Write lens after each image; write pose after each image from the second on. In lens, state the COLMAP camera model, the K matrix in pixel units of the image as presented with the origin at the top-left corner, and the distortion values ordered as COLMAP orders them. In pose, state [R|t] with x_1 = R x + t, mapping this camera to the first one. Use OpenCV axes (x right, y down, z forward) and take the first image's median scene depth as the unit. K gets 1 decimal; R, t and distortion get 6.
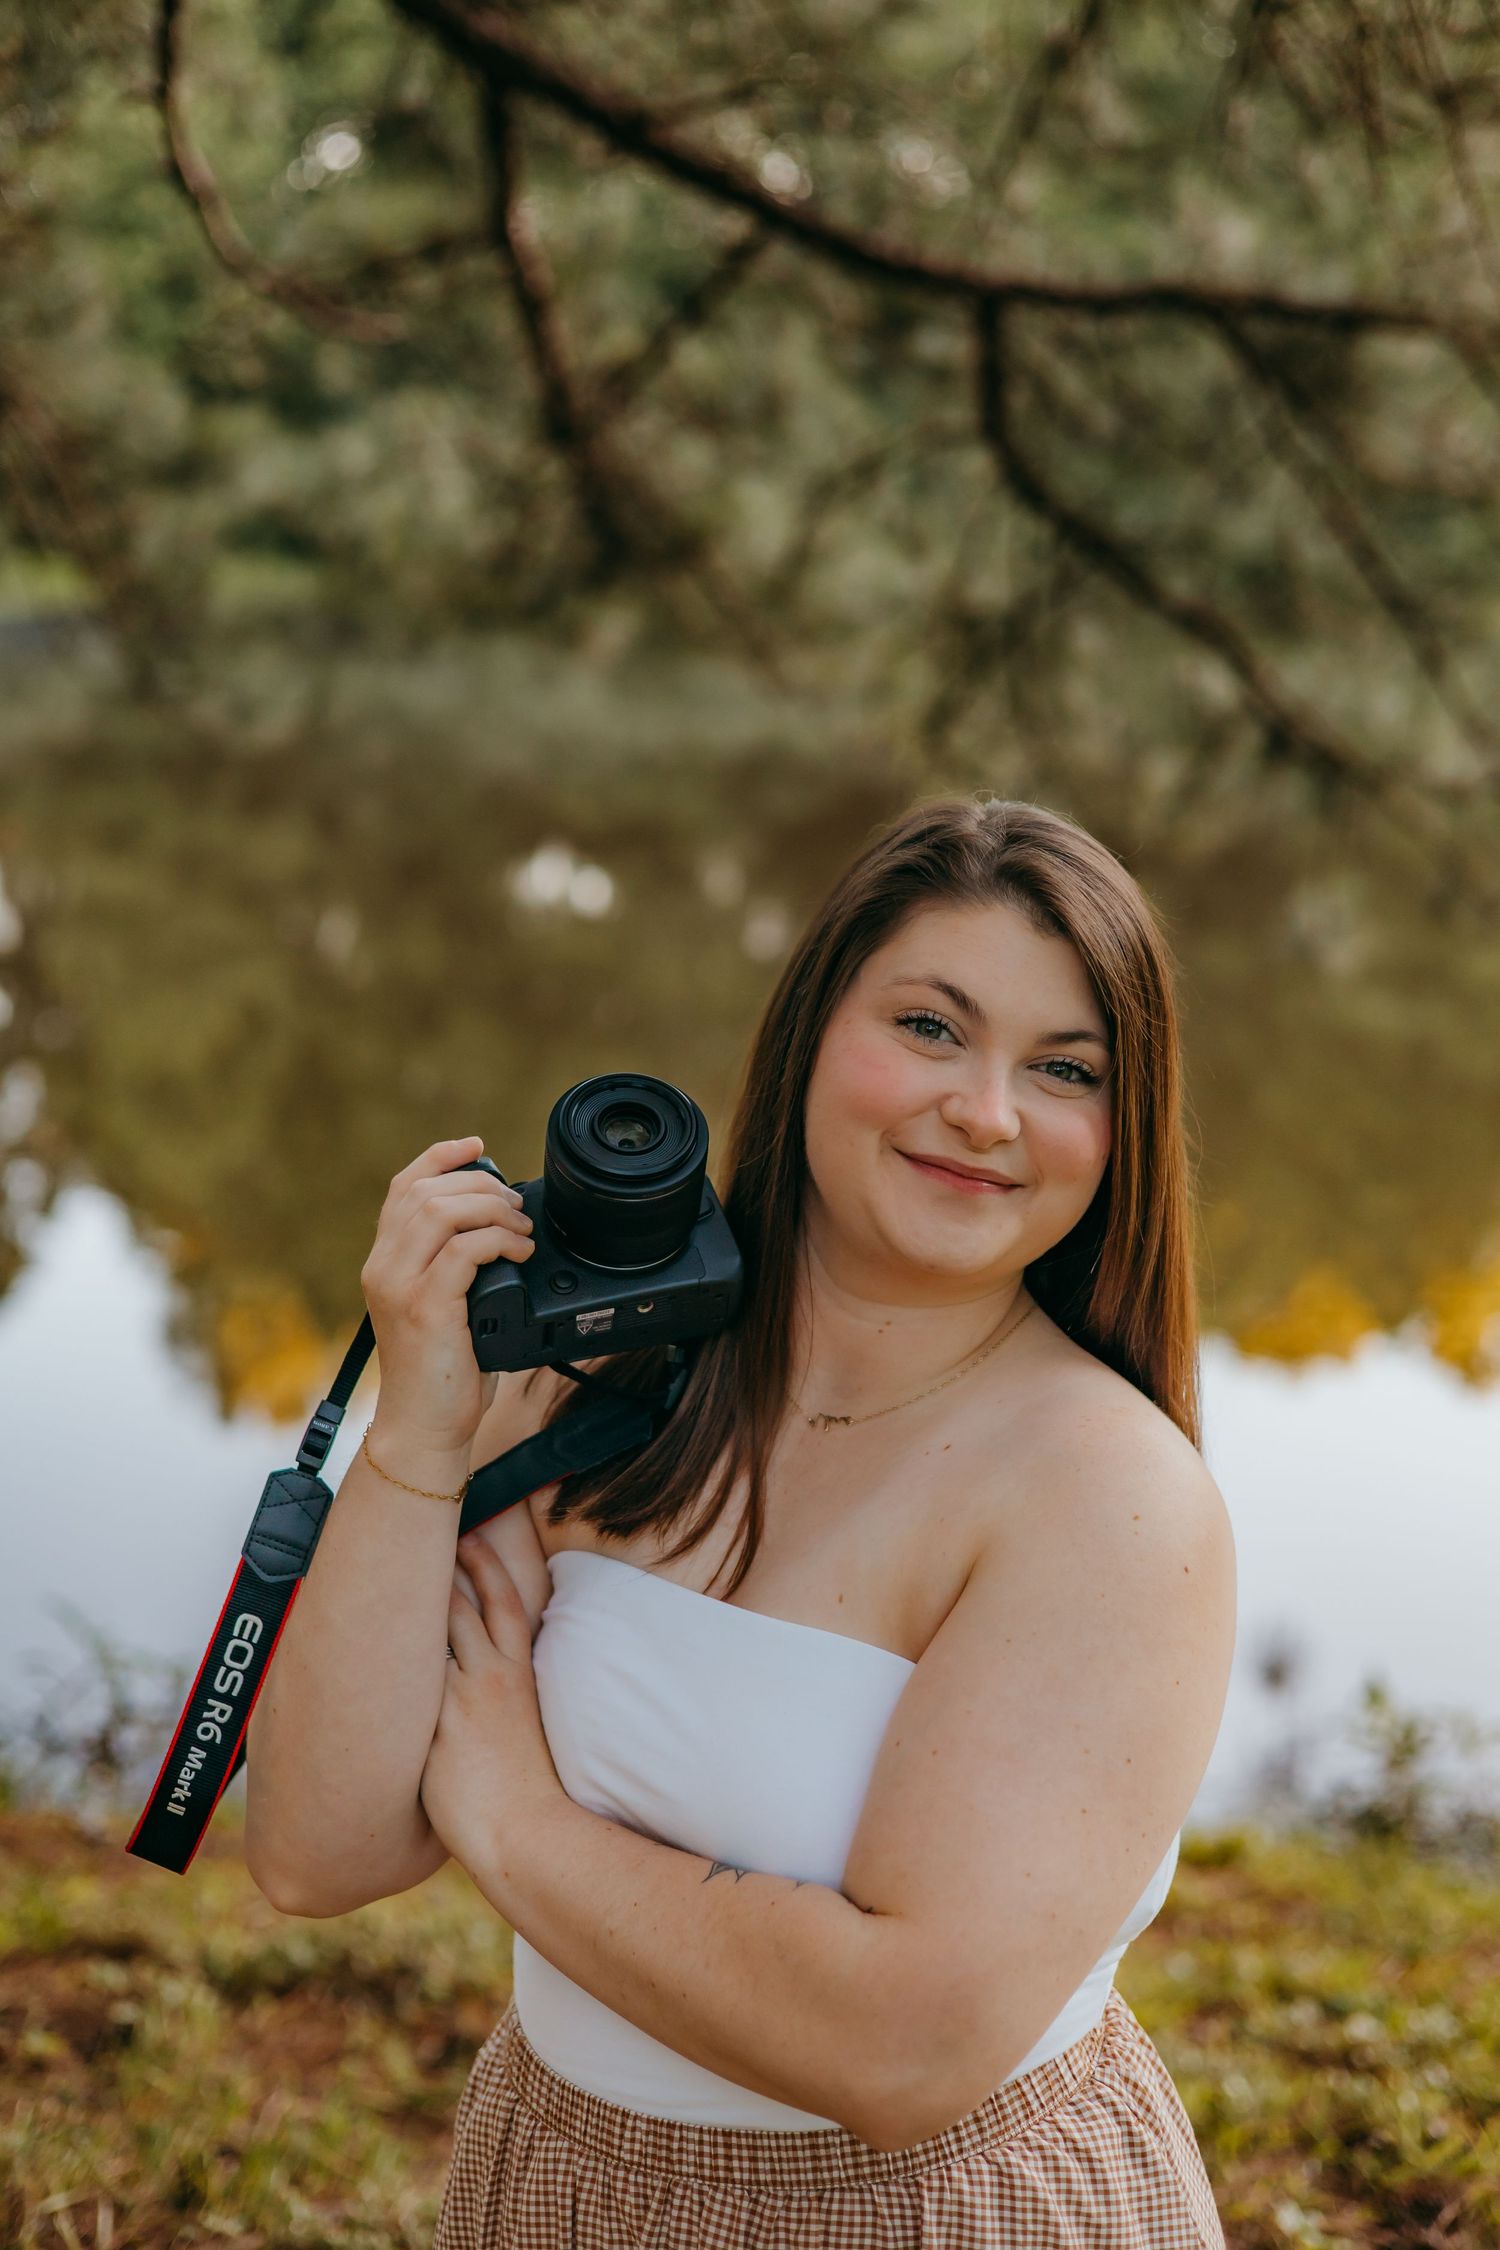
lens RADIAL K [[3454.3, 0, 750.0], [0, 3454.3, 1125.0], [0, 0, 1]] dist [-0.009883, 0.049995]
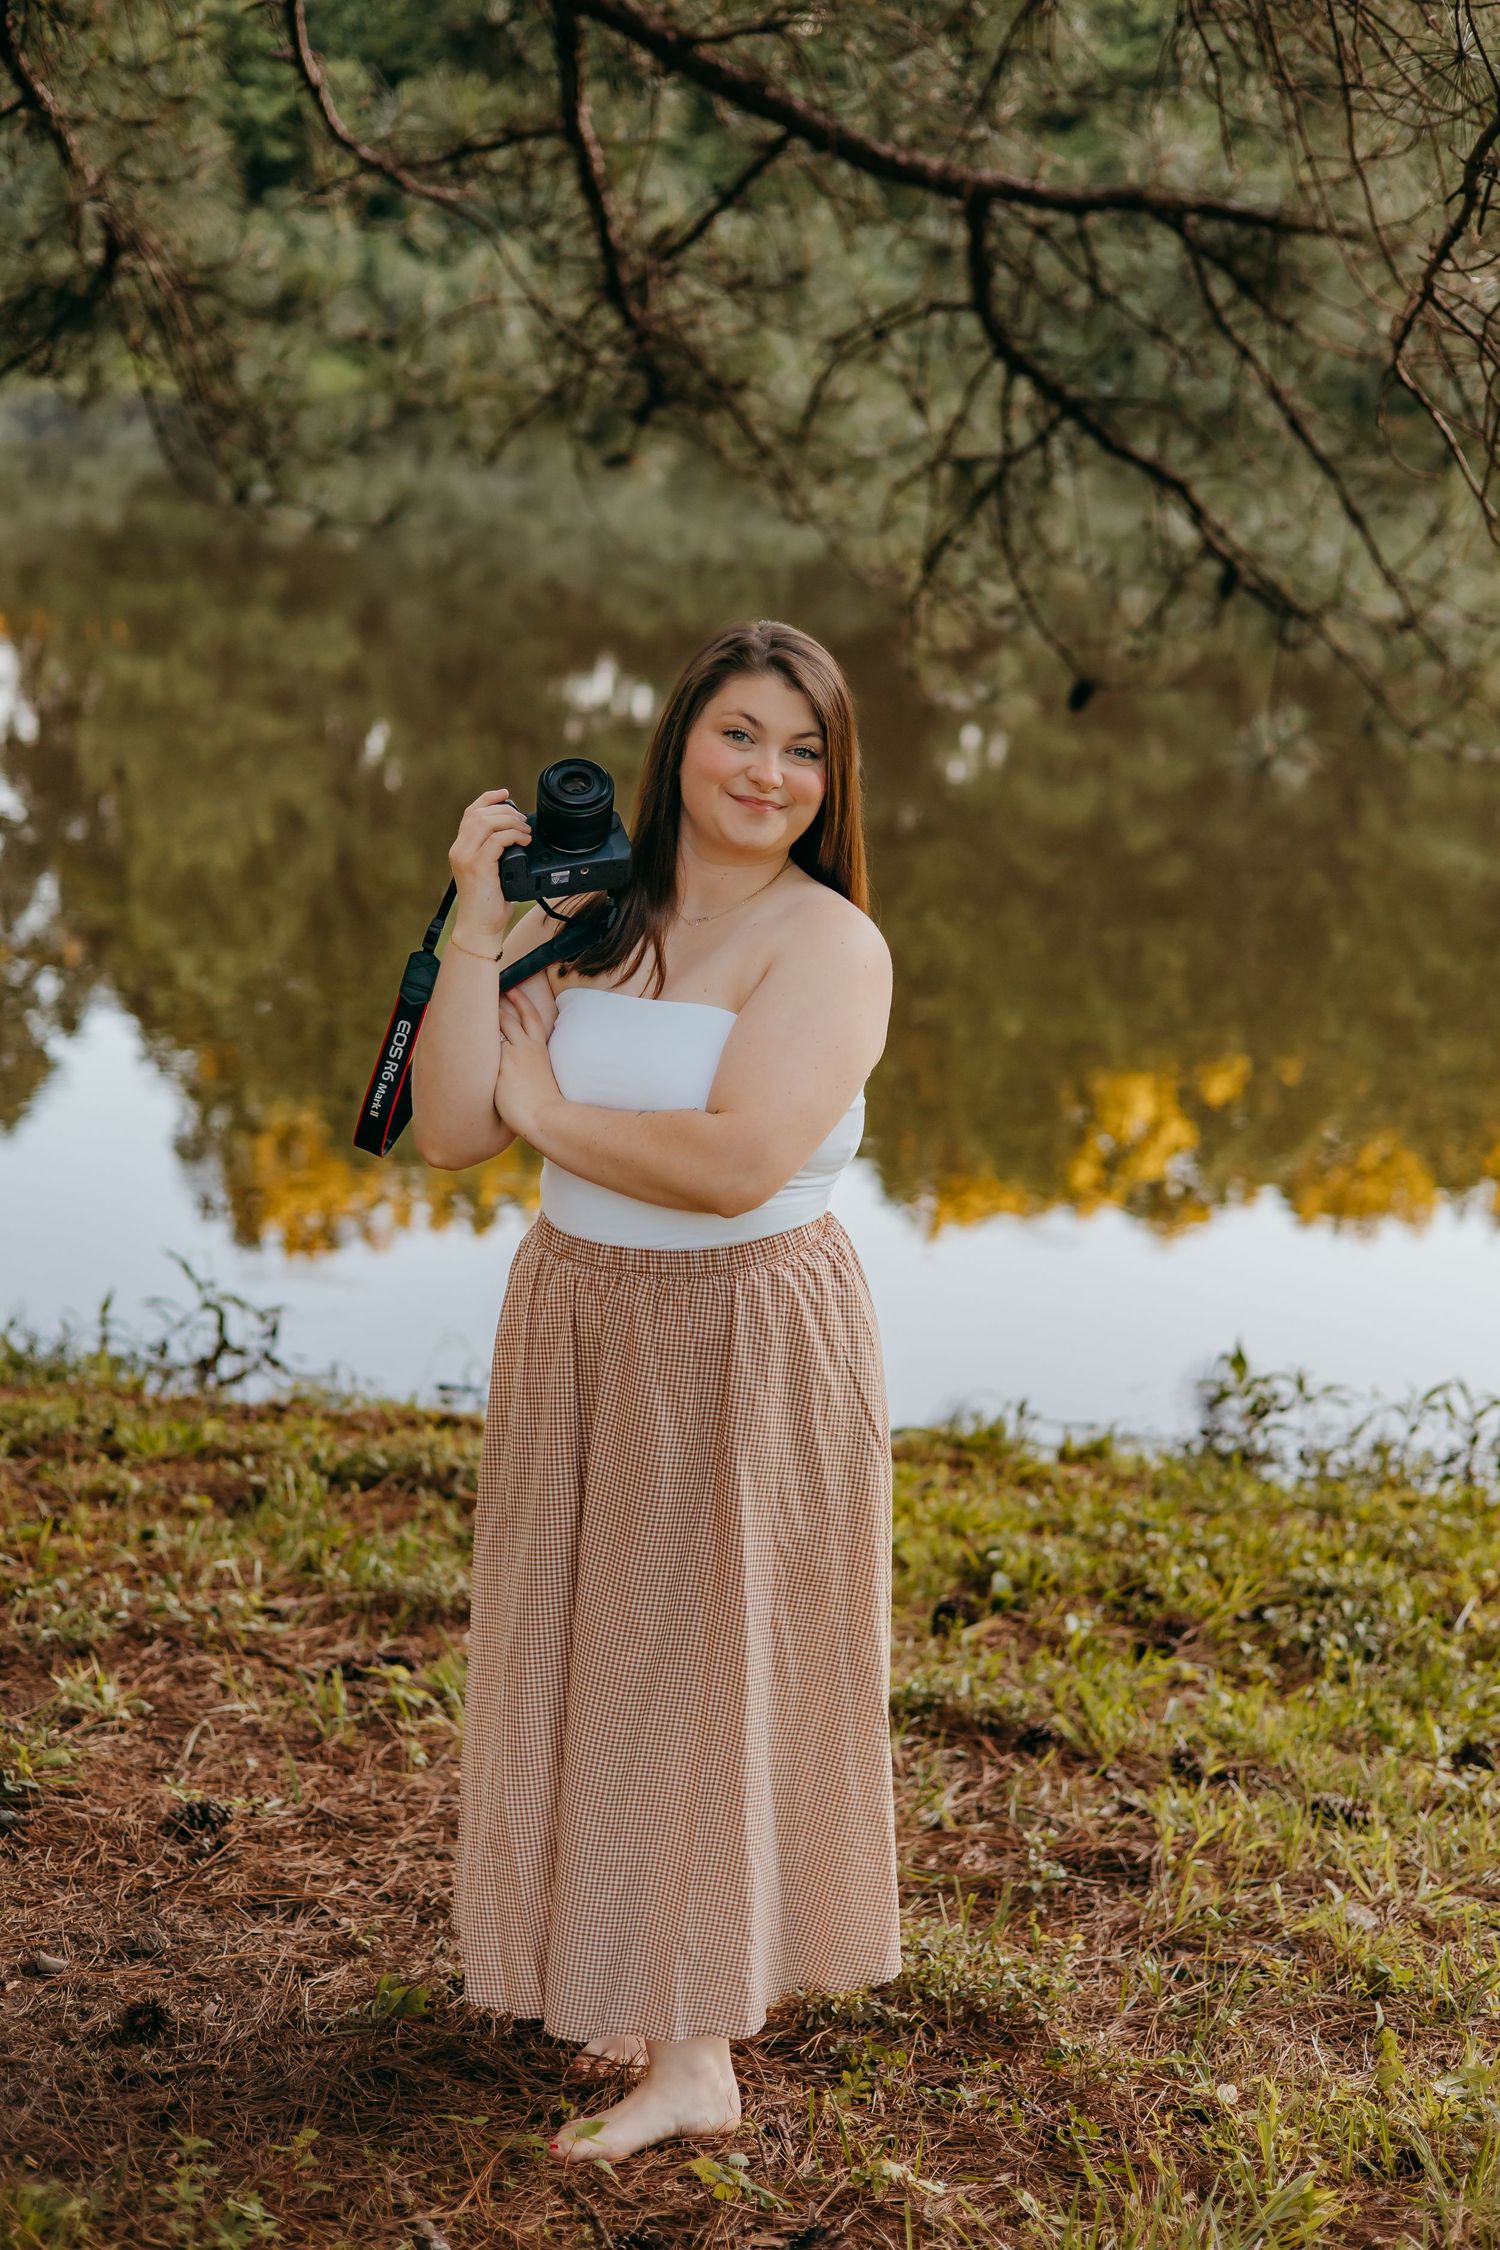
lens RADIAL K [[3454.3, 0, 750.0], [0, 3454.3, 1125.0], [0, 0, 1]] dist [-0.009883, 0.049995]
pose [[0.999433, 0.031508, -0.011858, 0.014125], [-0.030829, 0.998085, 0.053622, 0.015777], [0.013524, -0.053226, 0.998491, -0.181216]]
